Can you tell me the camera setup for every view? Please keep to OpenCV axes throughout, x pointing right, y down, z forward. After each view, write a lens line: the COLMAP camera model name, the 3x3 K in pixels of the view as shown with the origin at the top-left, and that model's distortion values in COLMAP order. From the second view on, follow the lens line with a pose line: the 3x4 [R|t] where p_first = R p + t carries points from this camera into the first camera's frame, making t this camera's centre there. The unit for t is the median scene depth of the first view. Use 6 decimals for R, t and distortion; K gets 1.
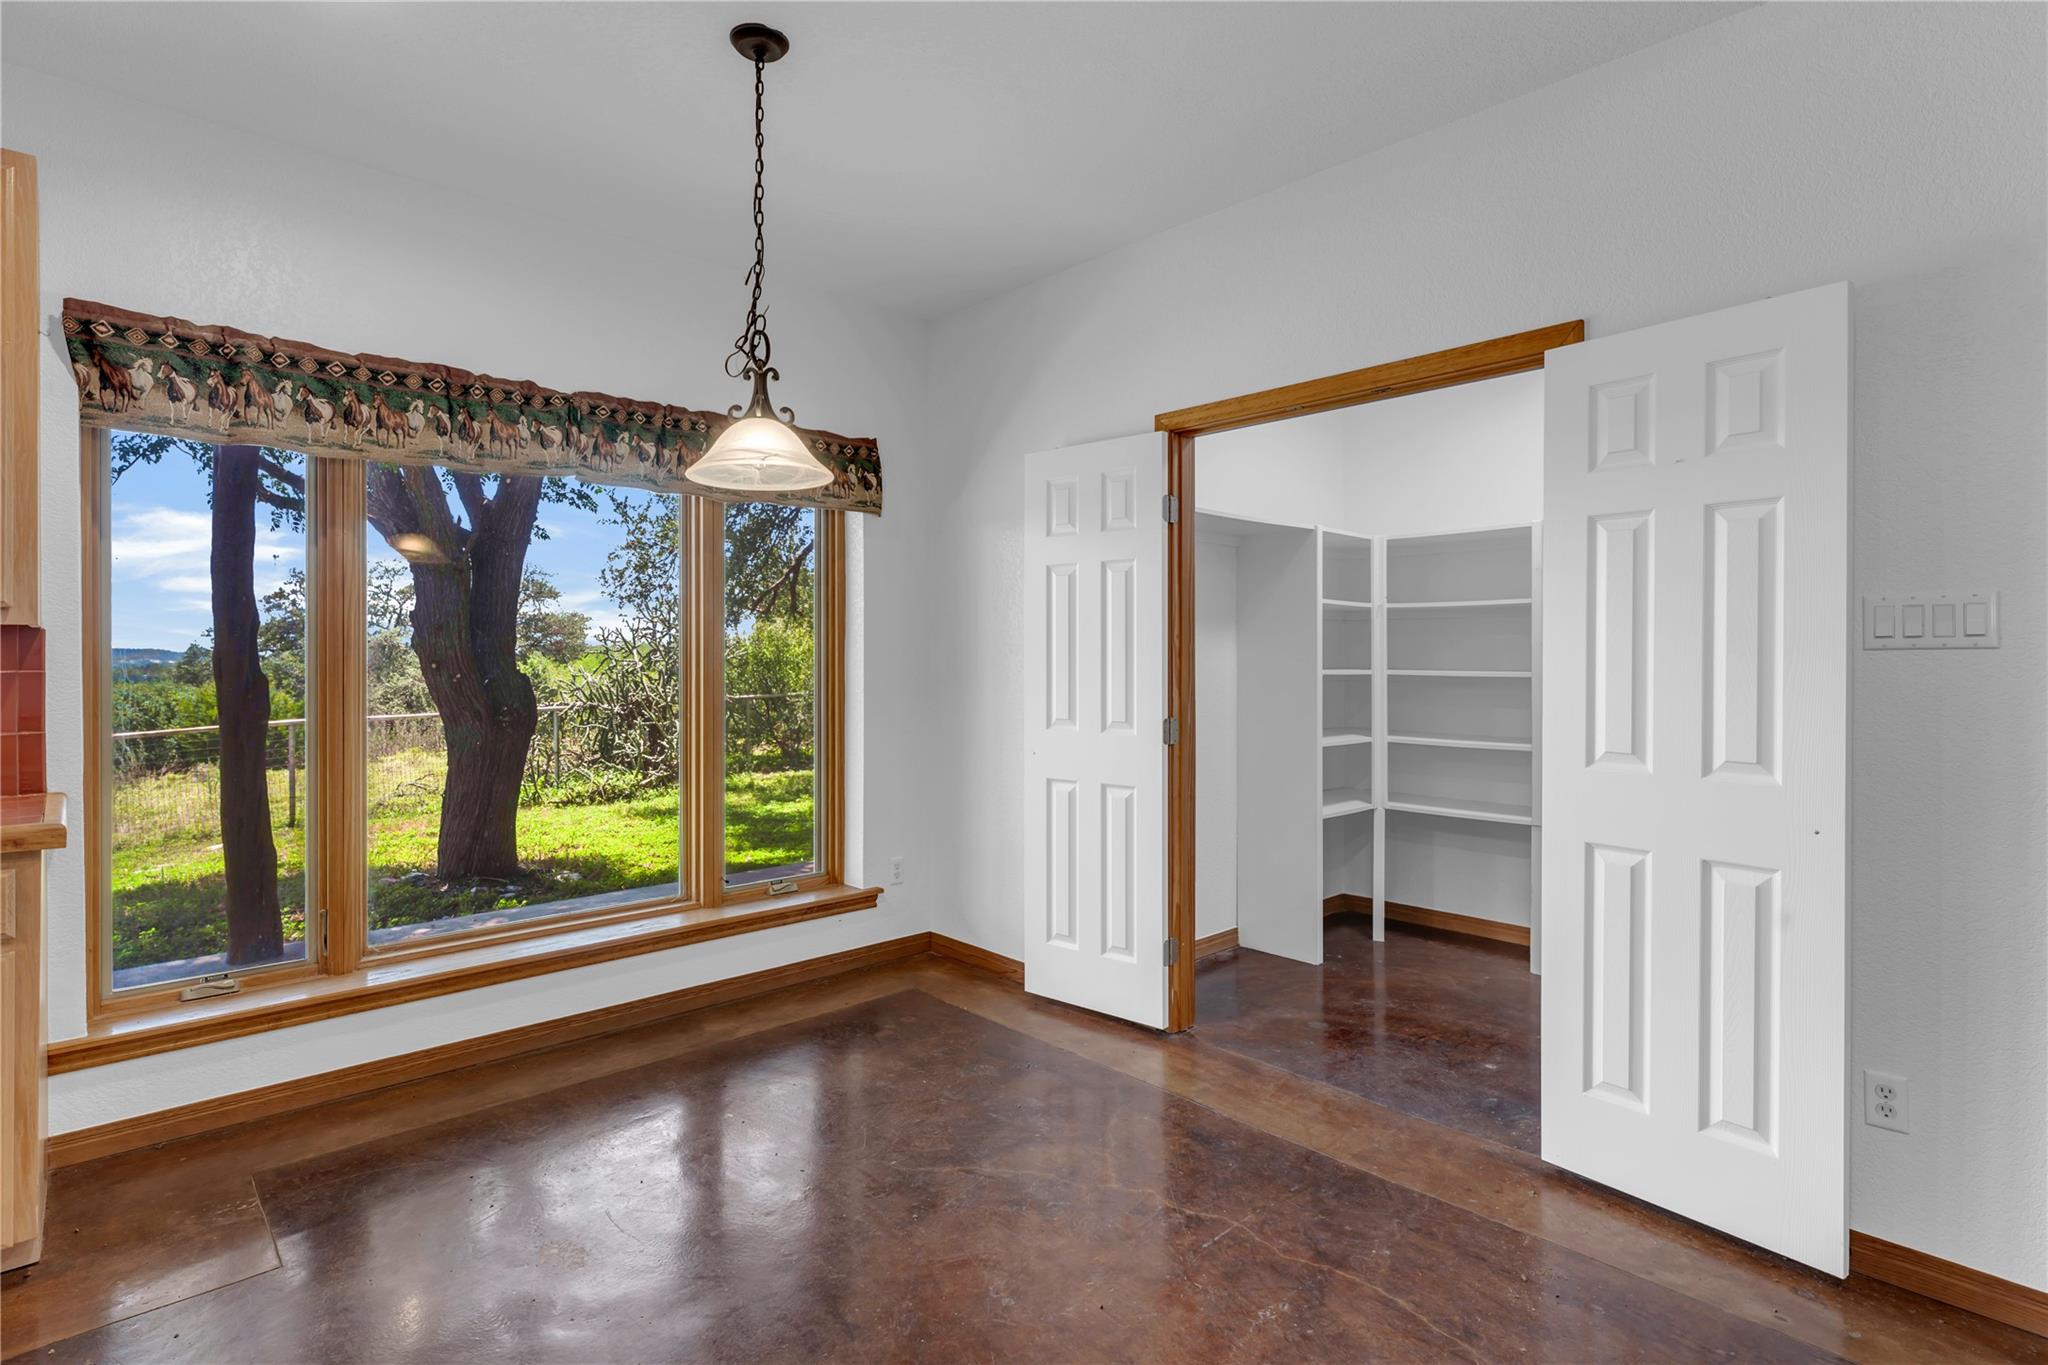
lens RADIAL K [[1016.6, 0, 1010.6], [0, 1016.6, 654.8], [0, 0, 1]] dist [0.001595, -0.001133]
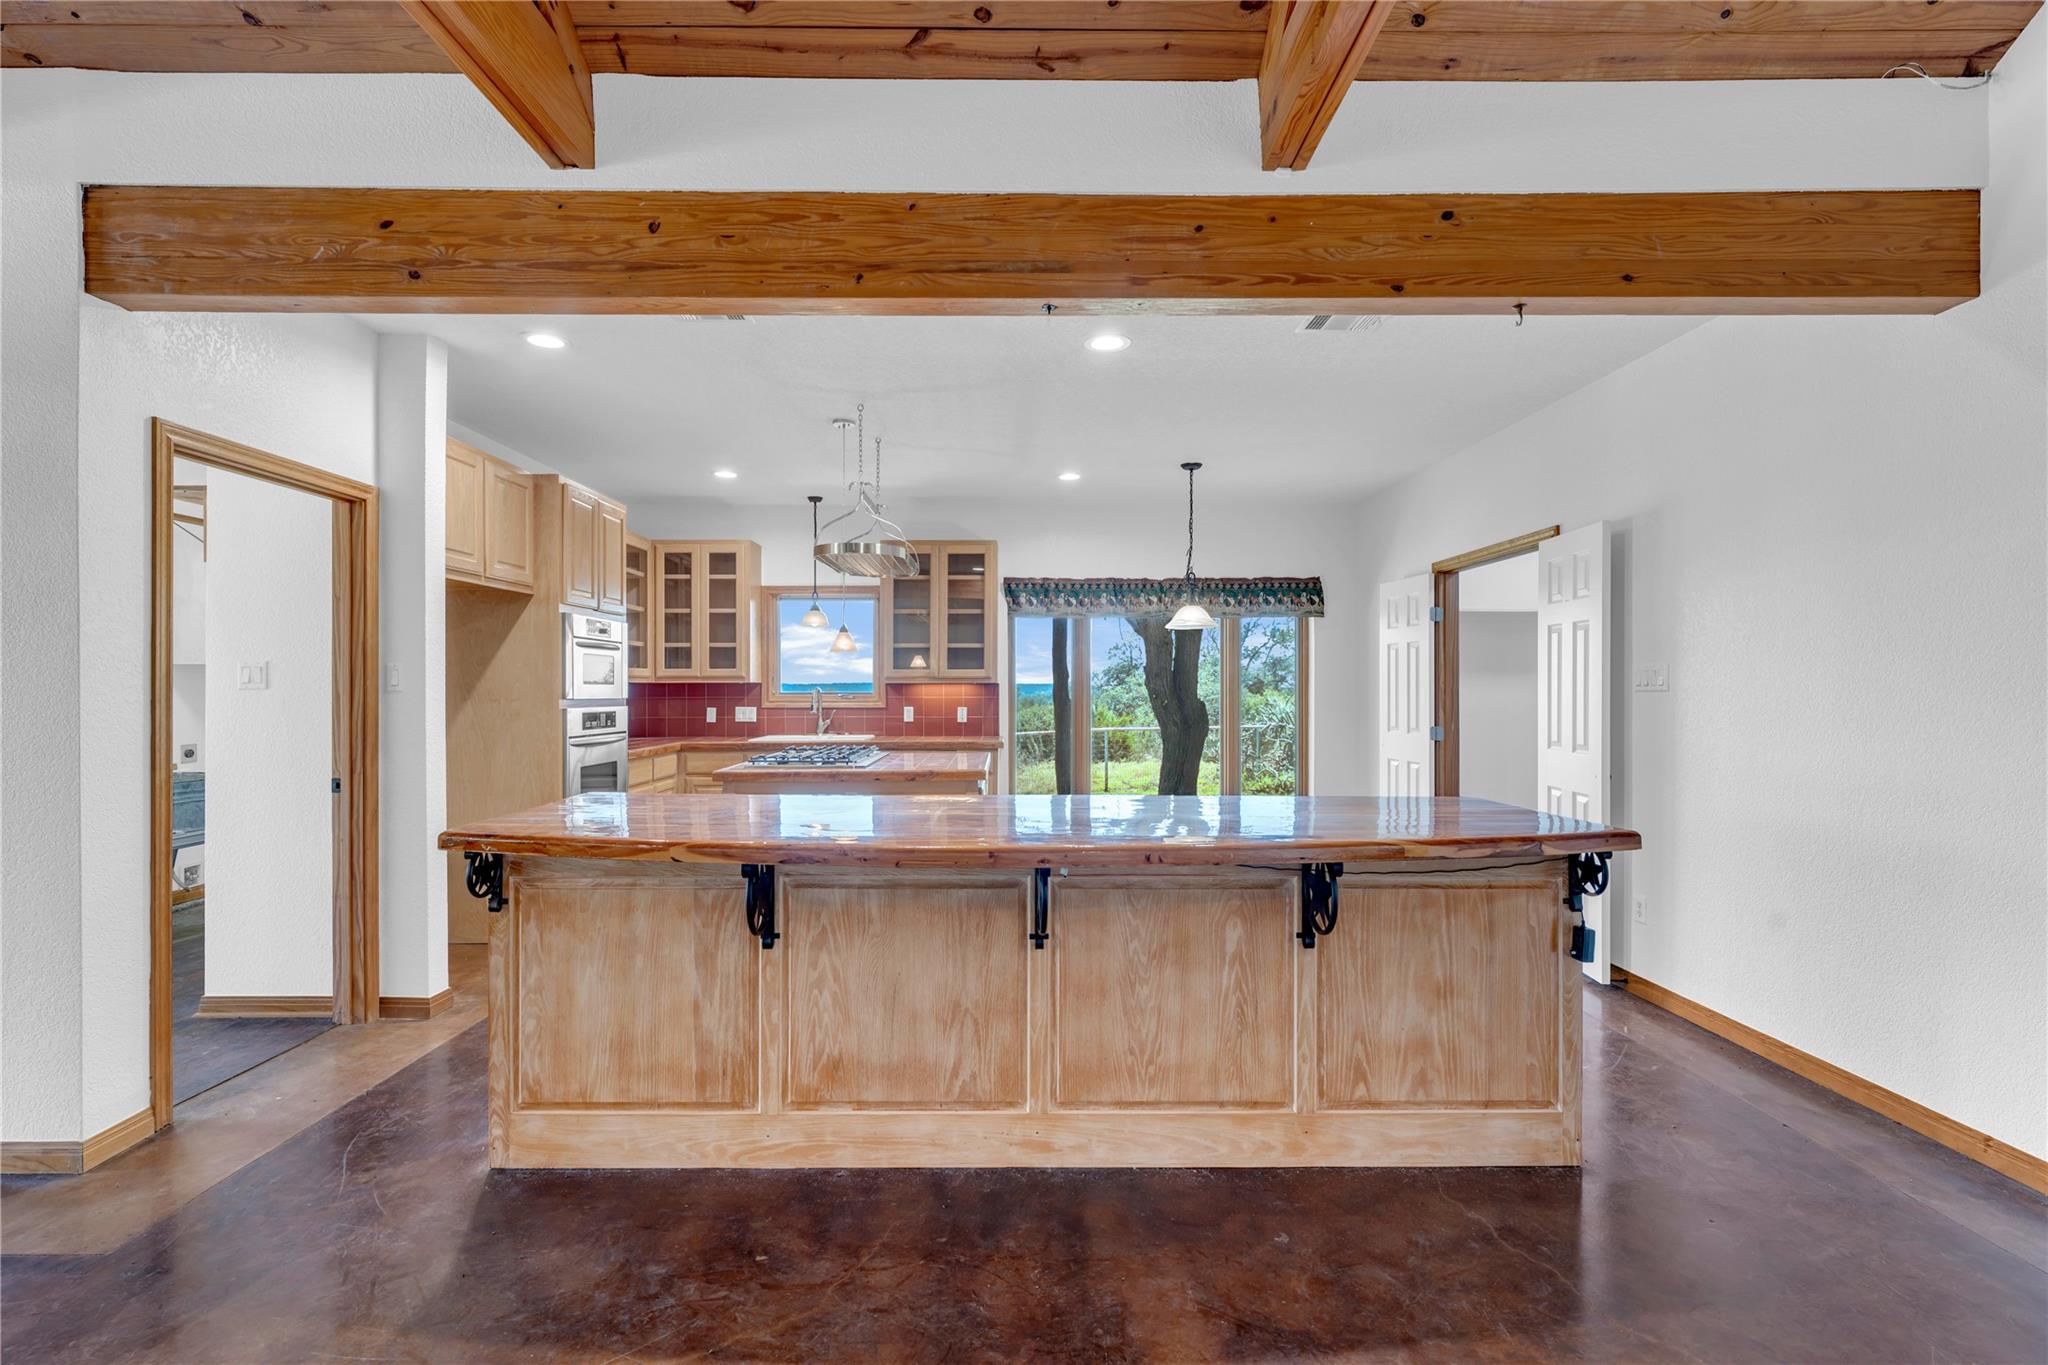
lens RADIAL K [[920.2, 0, 1008.8], [0, 920.2, 686.1], [0, 0, 1]] dist [0.000032, -0.000673]
pose [[0.732684, -0.001595, -0.680567, 0.745237], [-0.000845, 0.999994, -0.003253, -0.005278], [0.680569, 0.002959, 0.732678, -0.786625]]
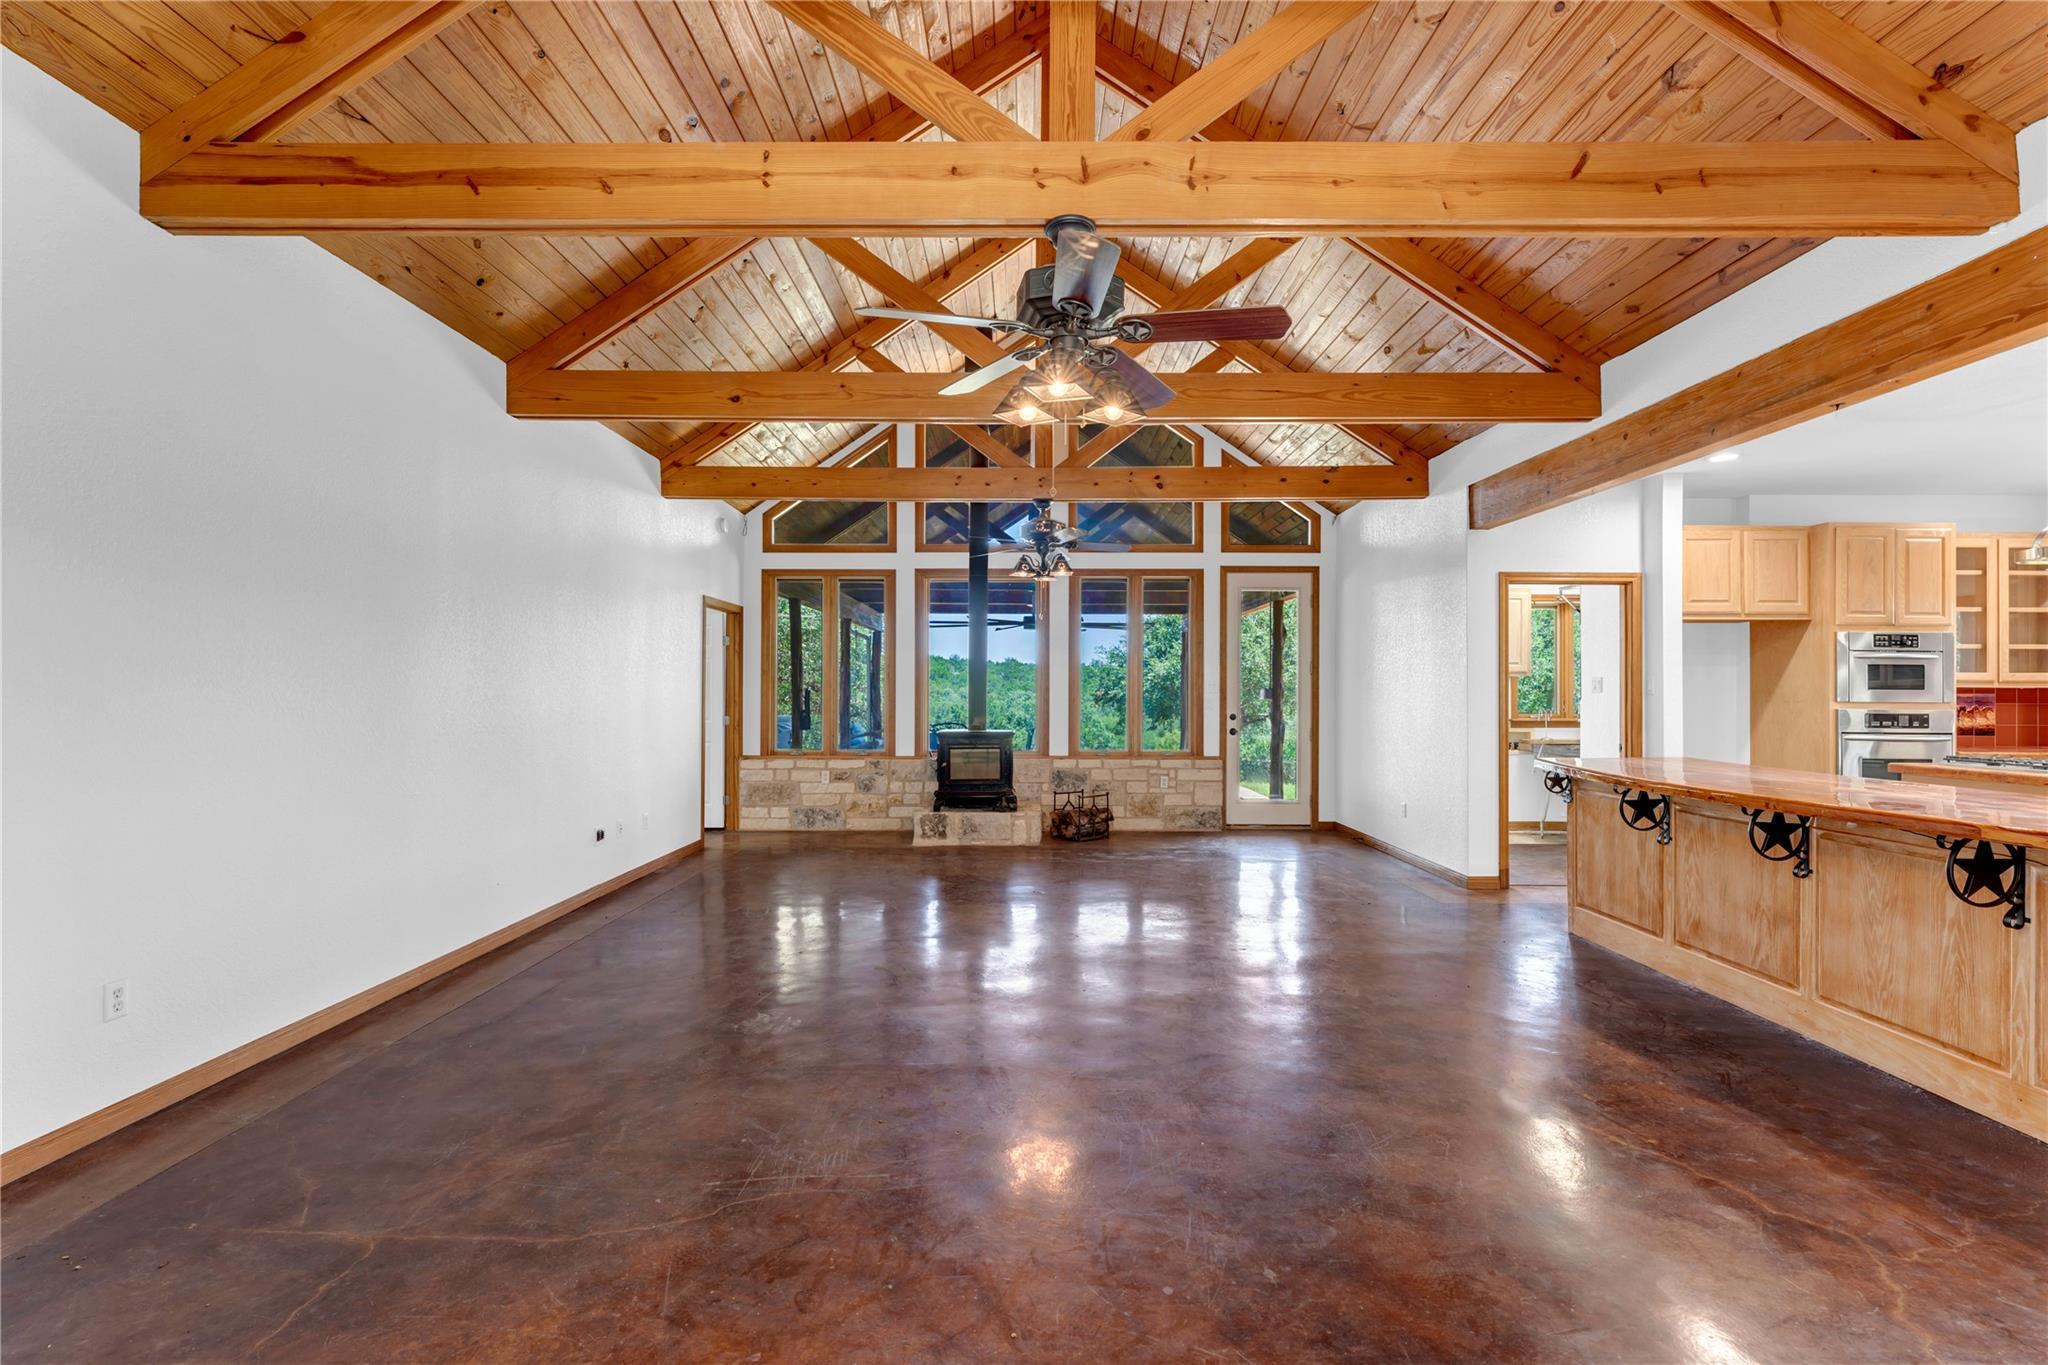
lens RADIAL K [[886.6, 0, 1002.1], [0, 886.6, 687.0], [0, 0, 1]] dist [-0.002812, -0.001532]
pose [[-0.702516, -0.006585, -0.711637, 1.629888], [-0.005217, 0.999978, -0.004103, -0.002102], [0.711649, 0.000830, -0.702535, -0.146199]]
